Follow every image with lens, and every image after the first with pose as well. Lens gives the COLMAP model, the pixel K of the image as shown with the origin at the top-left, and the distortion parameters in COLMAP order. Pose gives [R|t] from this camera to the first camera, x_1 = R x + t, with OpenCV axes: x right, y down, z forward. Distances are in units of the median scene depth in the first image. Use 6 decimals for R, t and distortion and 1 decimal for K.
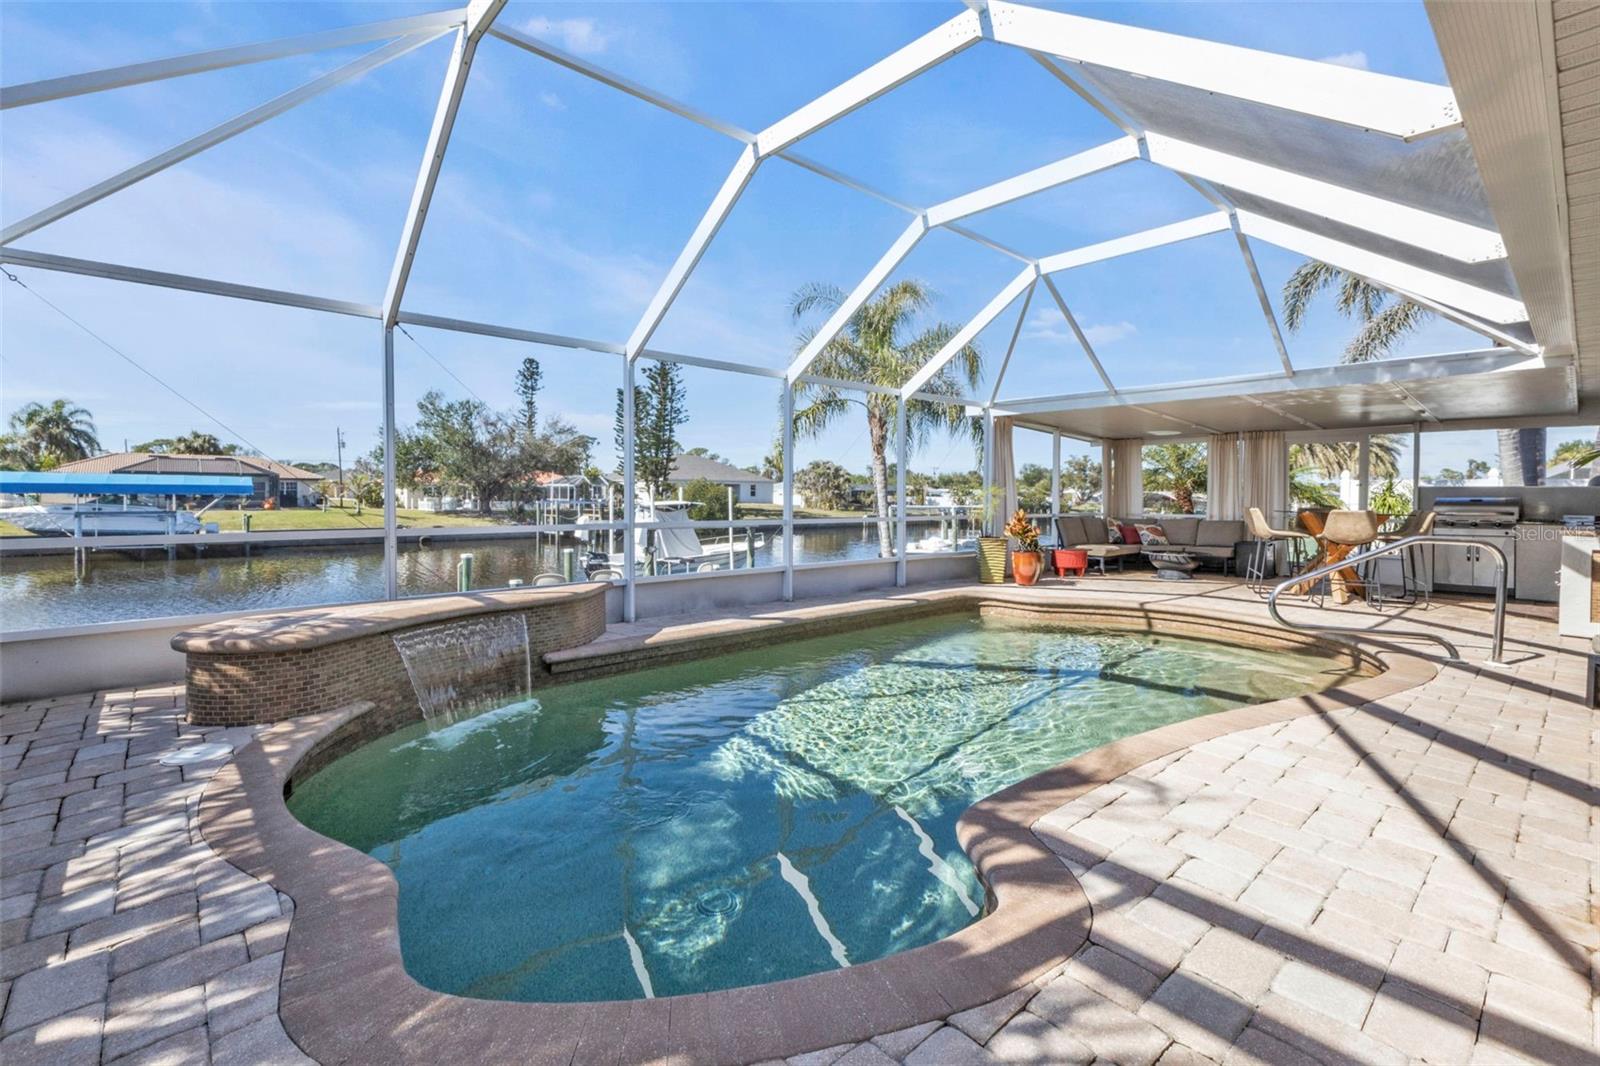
lens RADIAL K [[709.7, 0, 796.6], [0, 709.7, 506.4], [0, 0, 1]] dist [0.006936, 0.000405]
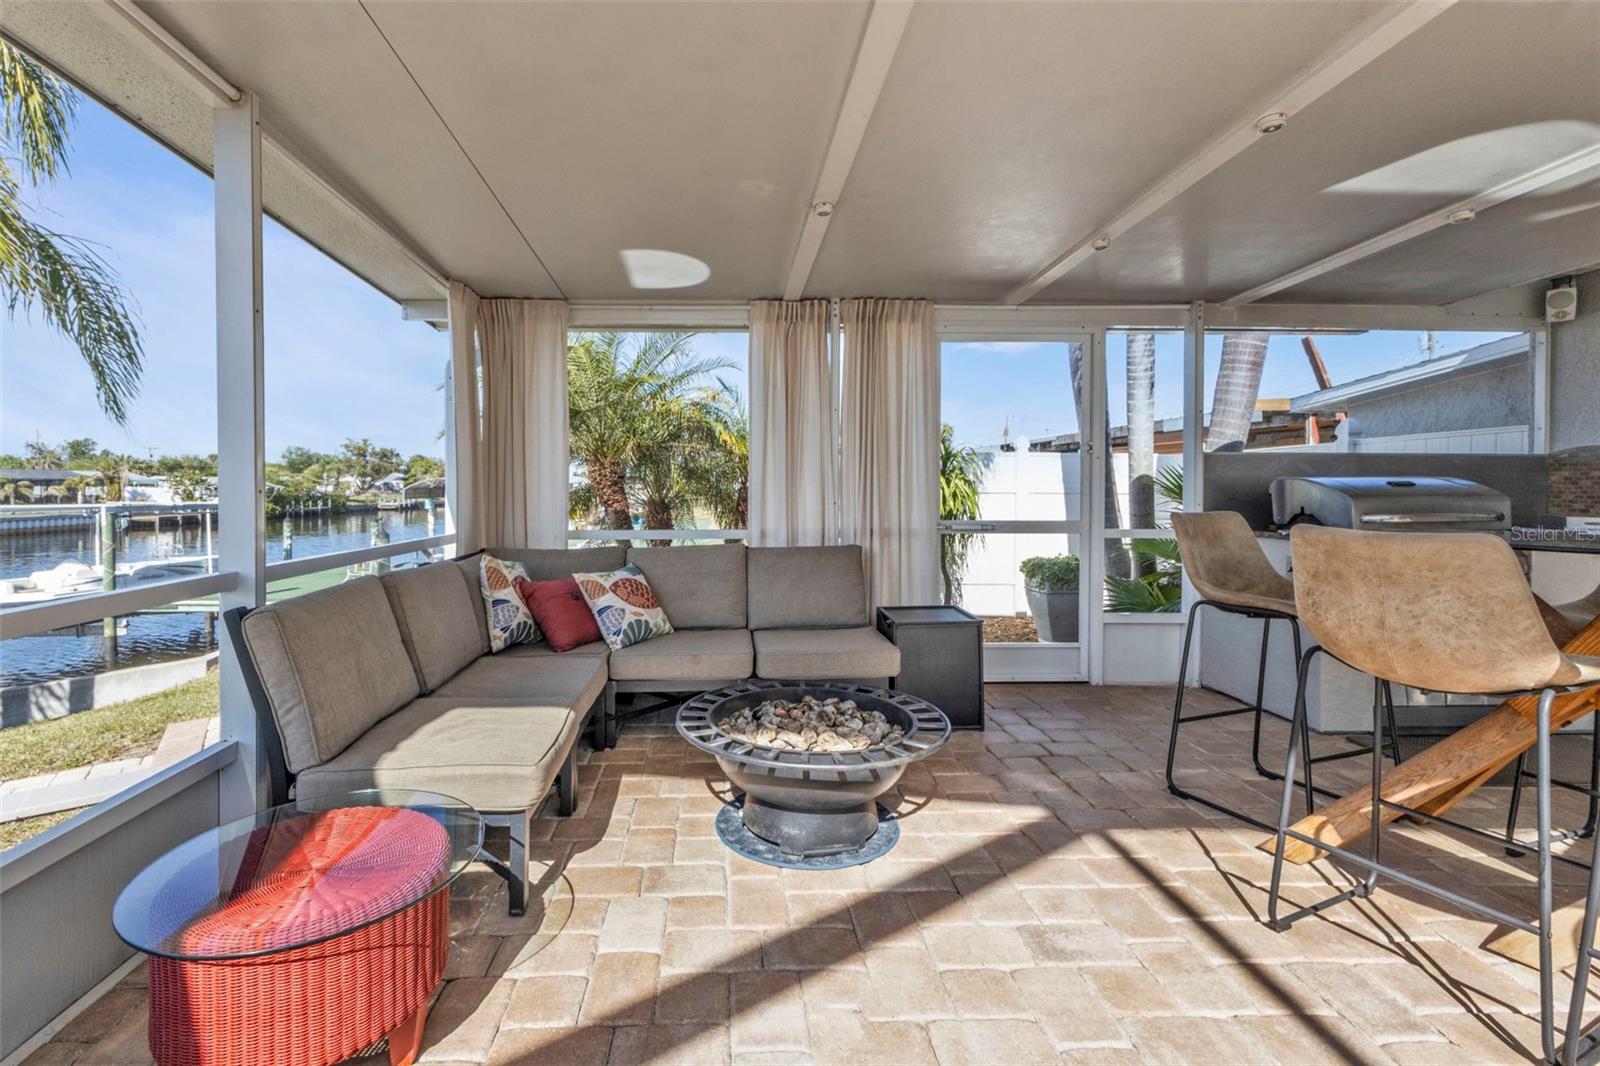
lens RADIAL K [[710.6, 0, 749.9], [0, 710.6, 489.7], [0, 0, 1]] dist [0.001061, 0.000054]
pose [[0.635728, -0.012586, 0.771811, 0.060829], [0.018095, 0.999835, 0.001400, -0.001696], [-0.771701, 0.013076, 0.635851, 0.154770]]
